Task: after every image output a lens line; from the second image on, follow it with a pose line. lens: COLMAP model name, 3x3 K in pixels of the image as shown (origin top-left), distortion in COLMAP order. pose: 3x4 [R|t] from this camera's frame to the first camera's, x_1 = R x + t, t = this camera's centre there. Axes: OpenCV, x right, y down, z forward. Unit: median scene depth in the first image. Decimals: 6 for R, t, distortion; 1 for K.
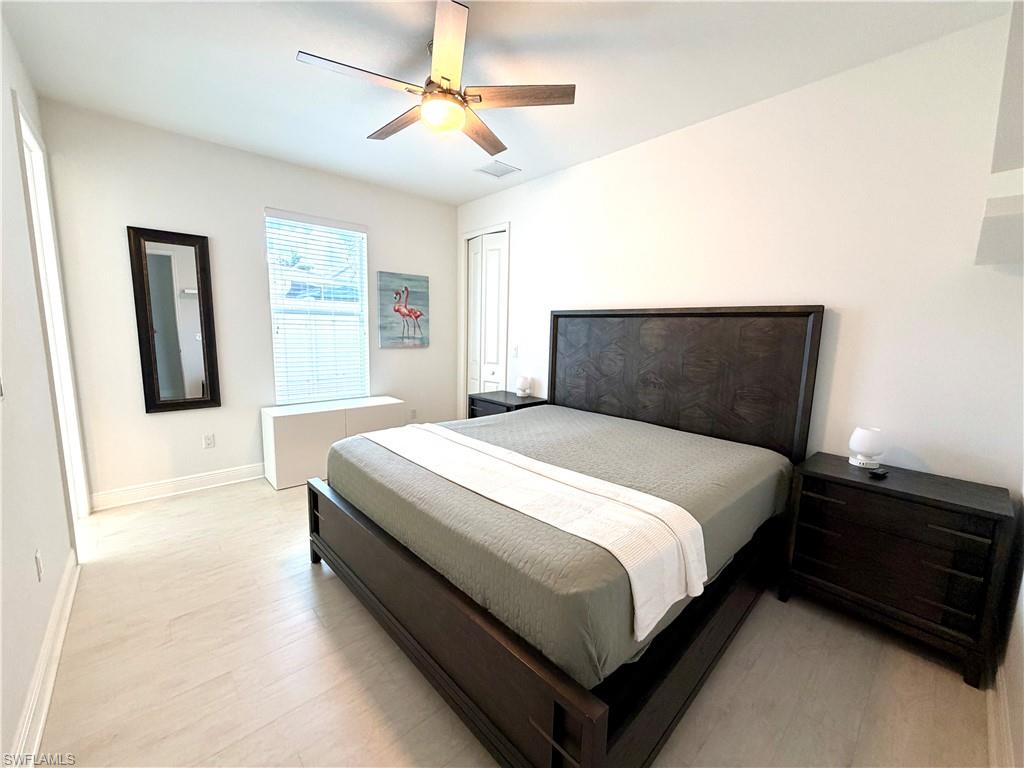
lens RADIAL K [[411.6, 0, 509.1], [0, 411.6, 382.0], [0, 0, 1]] dist [0.003211, 0.000050]
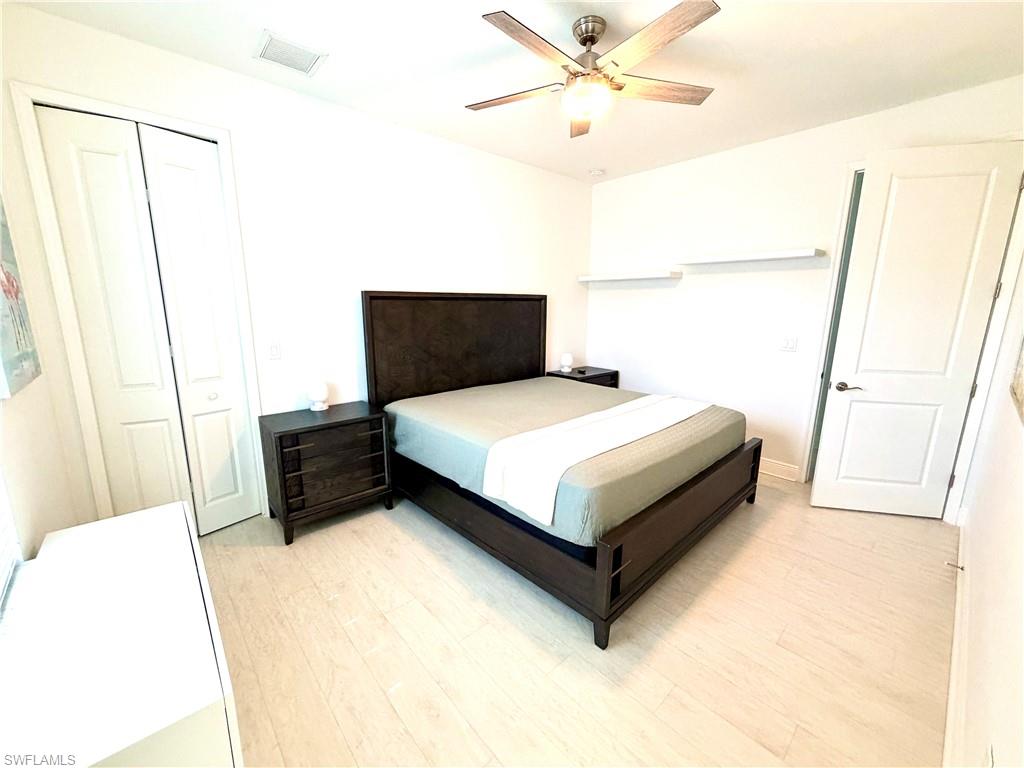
lens RADIAL K [[411.6, 0, 509.1], [0, 411.6, 382.0], [0, 0, 1]] dist [0.003211, 0.000050]
pose [[0.010038, -0.211652, 0.977294, -0.792898], [0.123258, 0.970151, 0.208839, -0.146178], [-0.992324, 0.118363, 0.035826, 0.778464]]
